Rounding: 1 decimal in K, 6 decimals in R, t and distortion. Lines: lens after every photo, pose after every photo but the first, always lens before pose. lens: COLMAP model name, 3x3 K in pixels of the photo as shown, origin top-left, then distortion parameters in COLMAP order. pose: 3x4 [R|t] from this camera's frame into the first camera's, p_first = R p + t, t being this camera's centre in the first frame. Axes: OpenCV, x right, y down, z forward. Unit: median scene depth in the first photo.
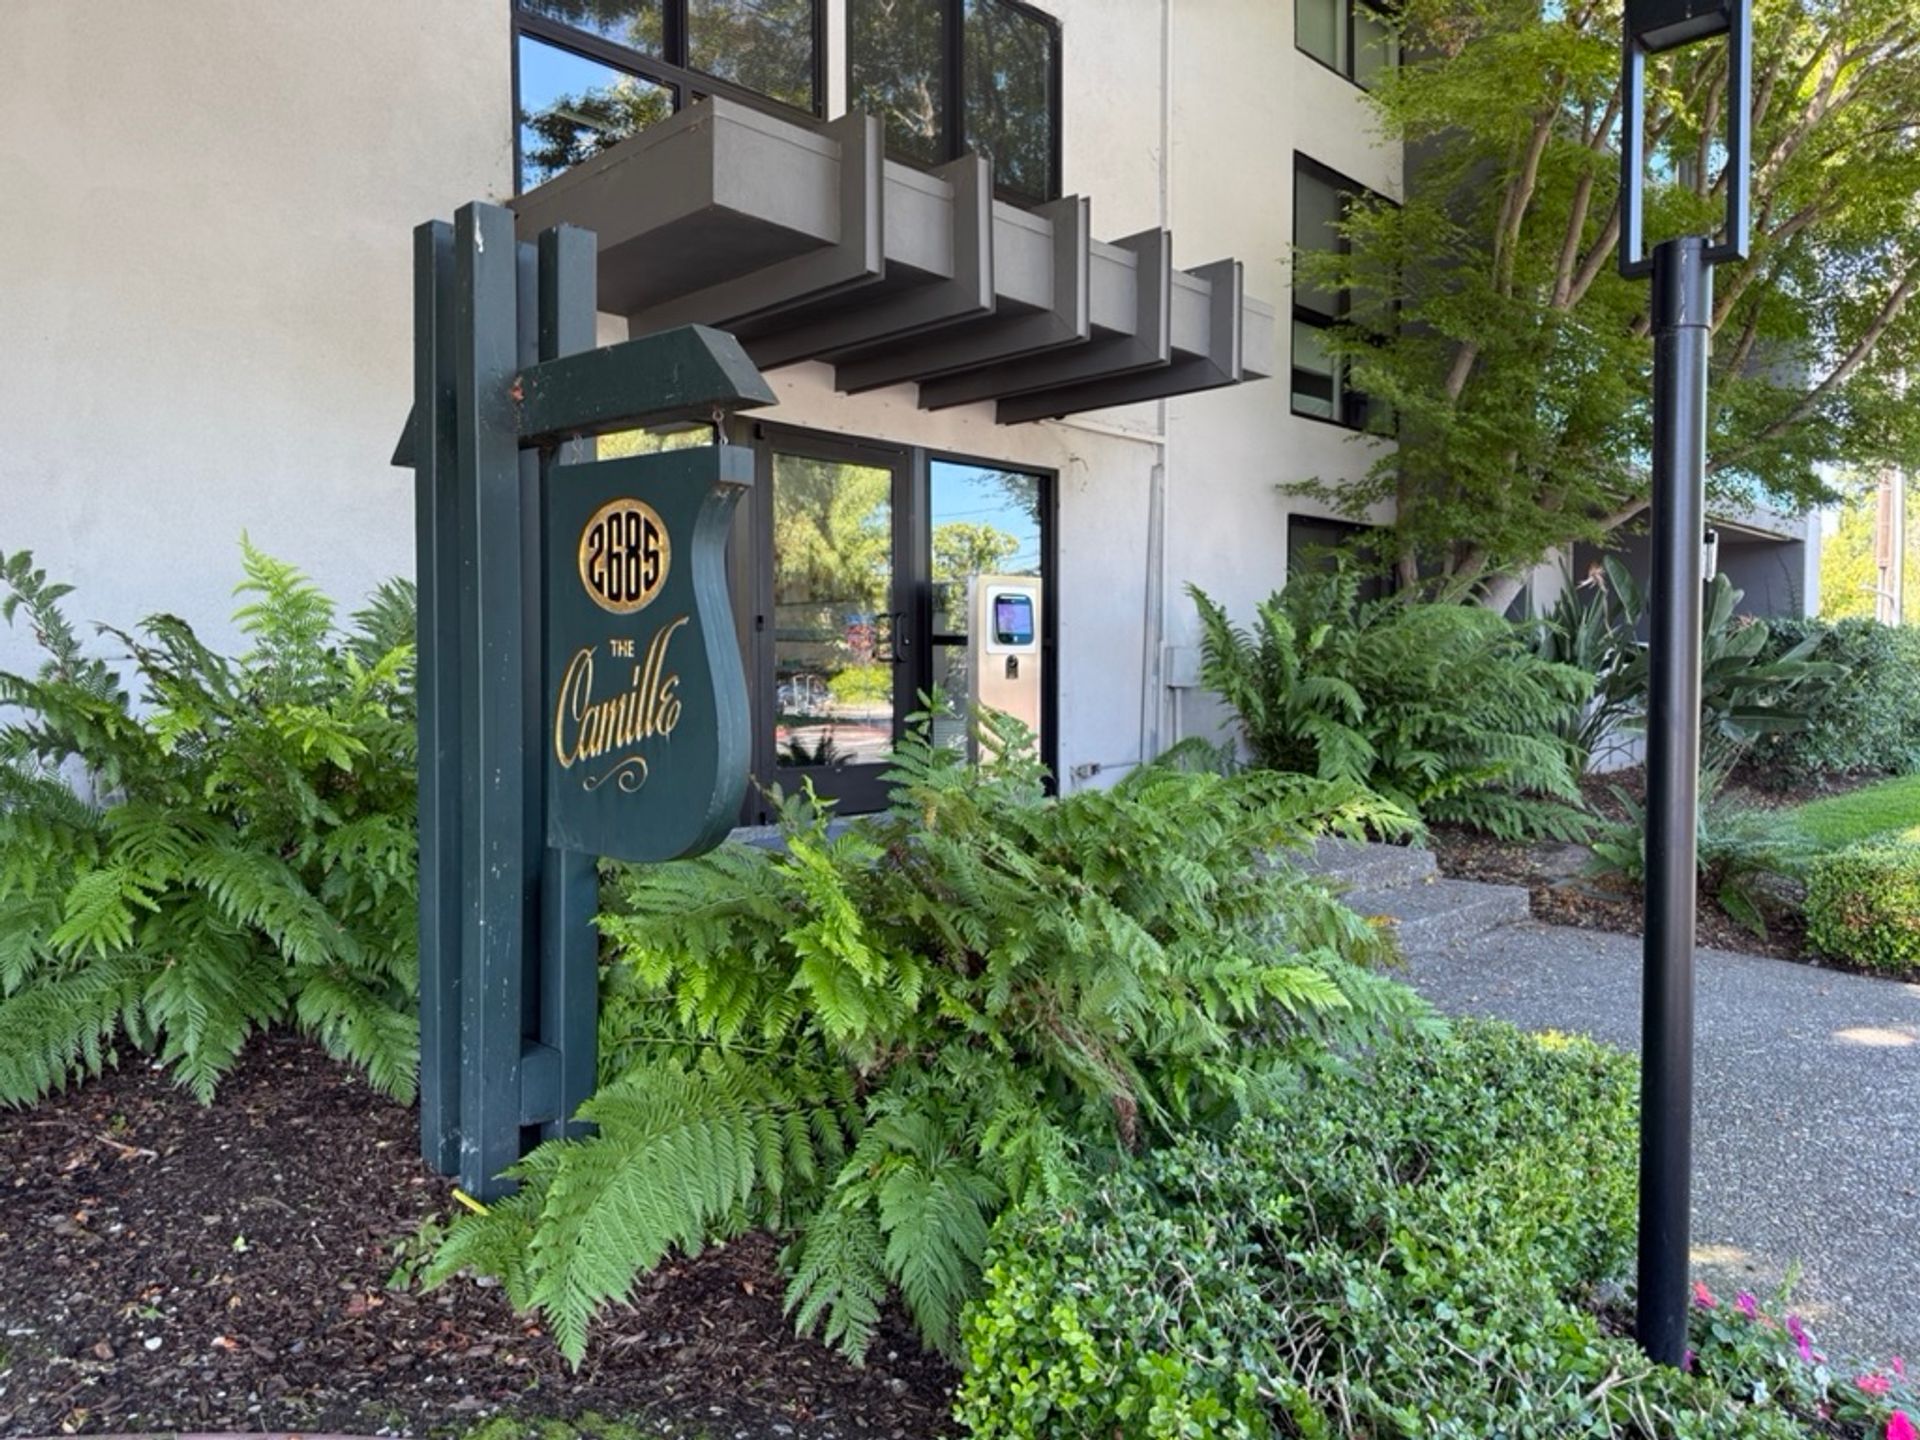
lens RADIAL K [[1363.6, 0, 960.0], [0, 1363.6, 720.0], [0, 0, 1]] dist [0.042213, -0.034887]
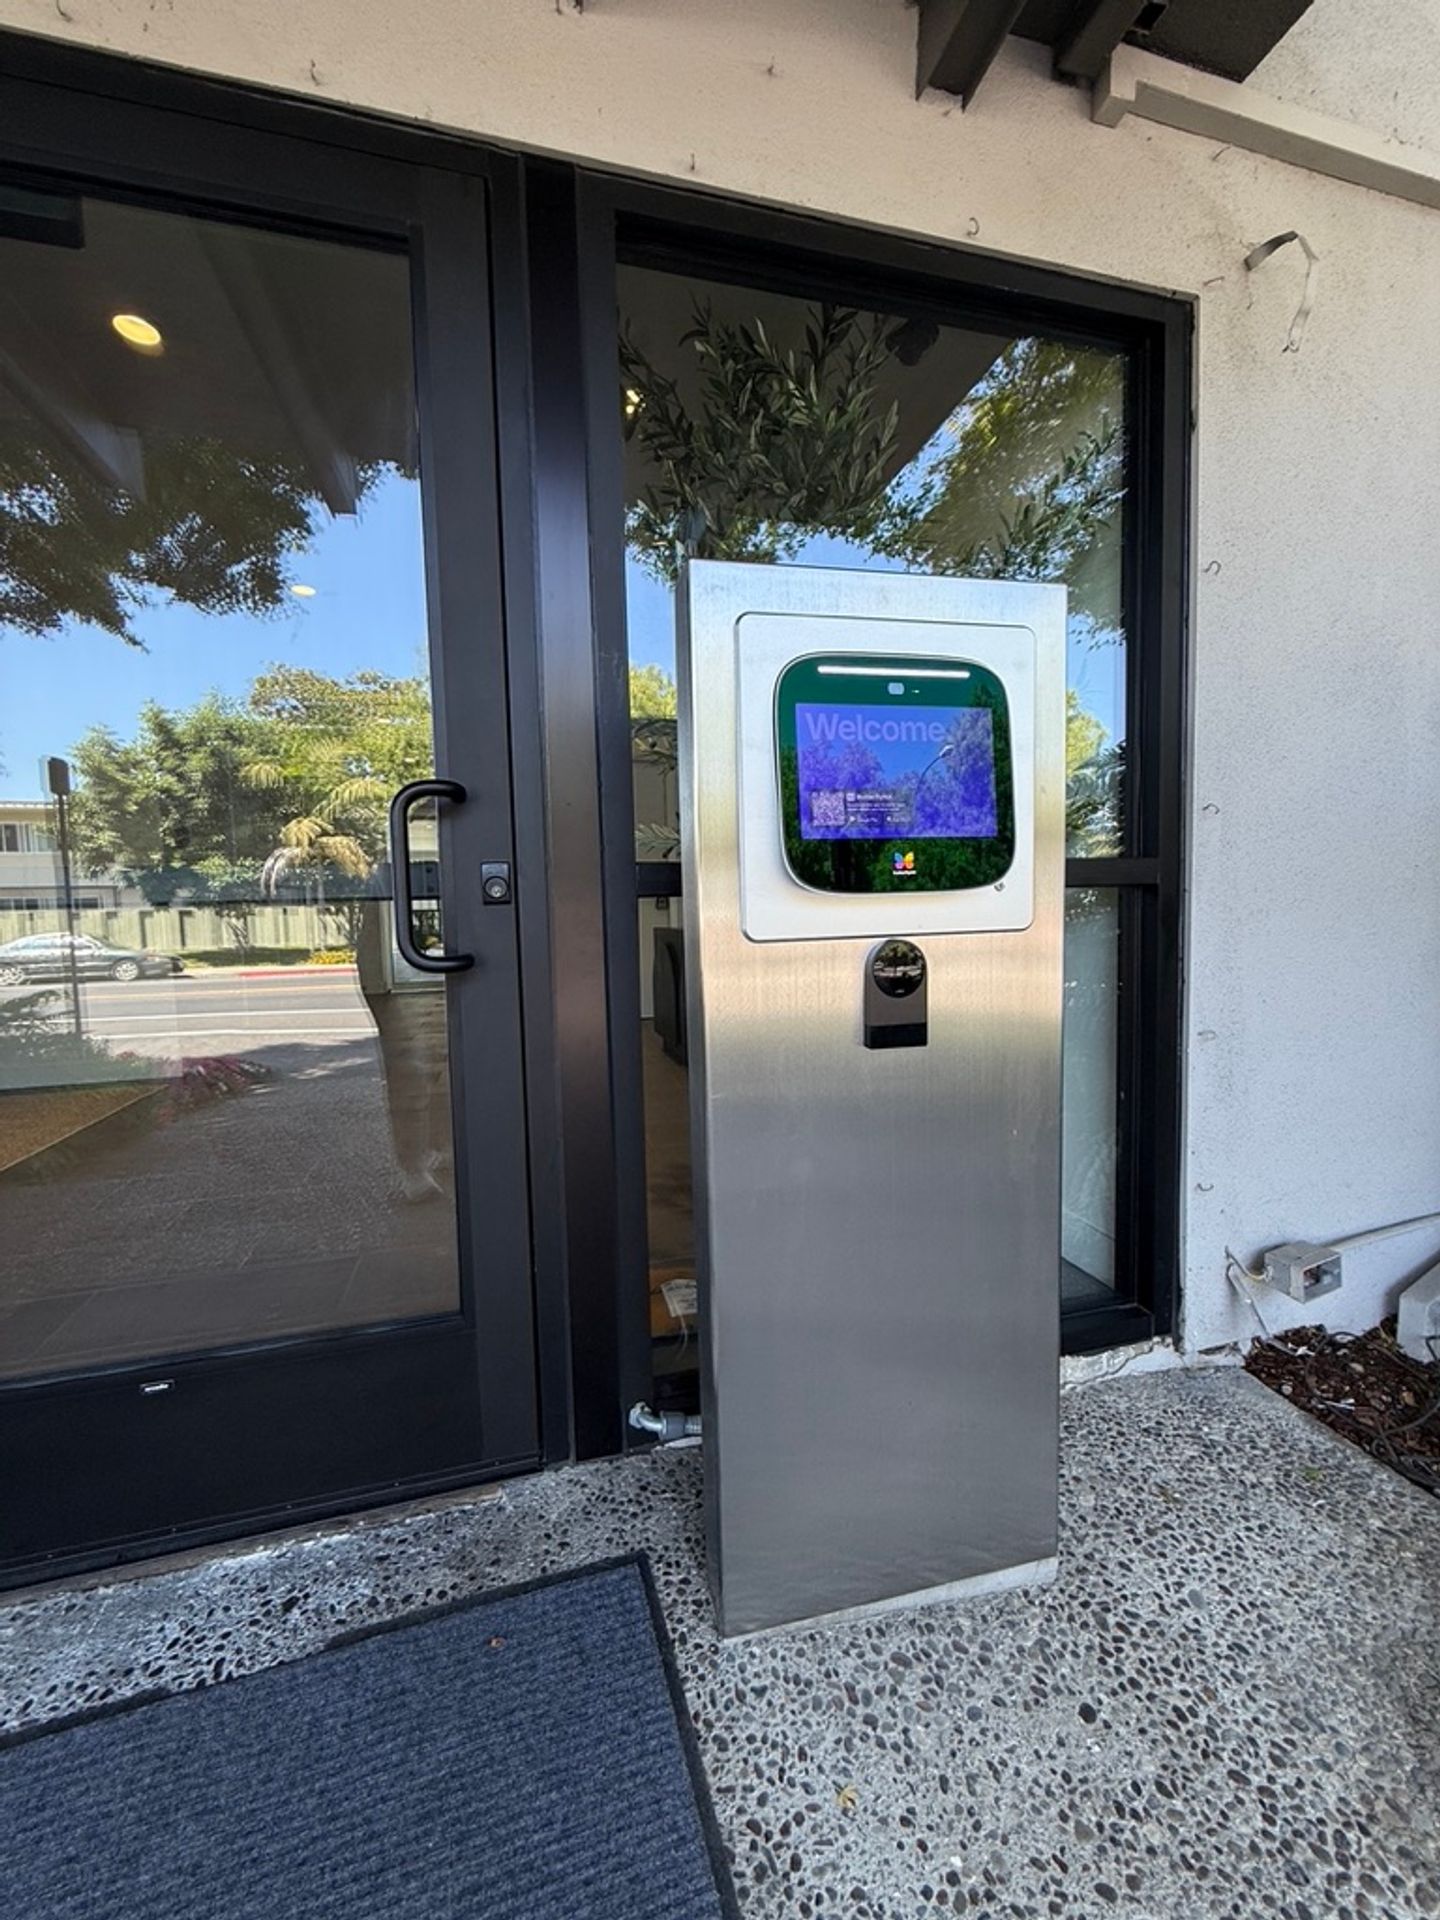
lens RADIAL K [[774.2, 0, 720.0], [0, 774.2, 960.0], [0, 0, 1]] dist [0.000369, 0.000047]
pose [[0.864927, 0.013236, -0.501724, 0.076519], [0.011713, 0.998848, 0.046543, -0.050213], [0.501762, -0.046133, 0.863775, 0.876402]]
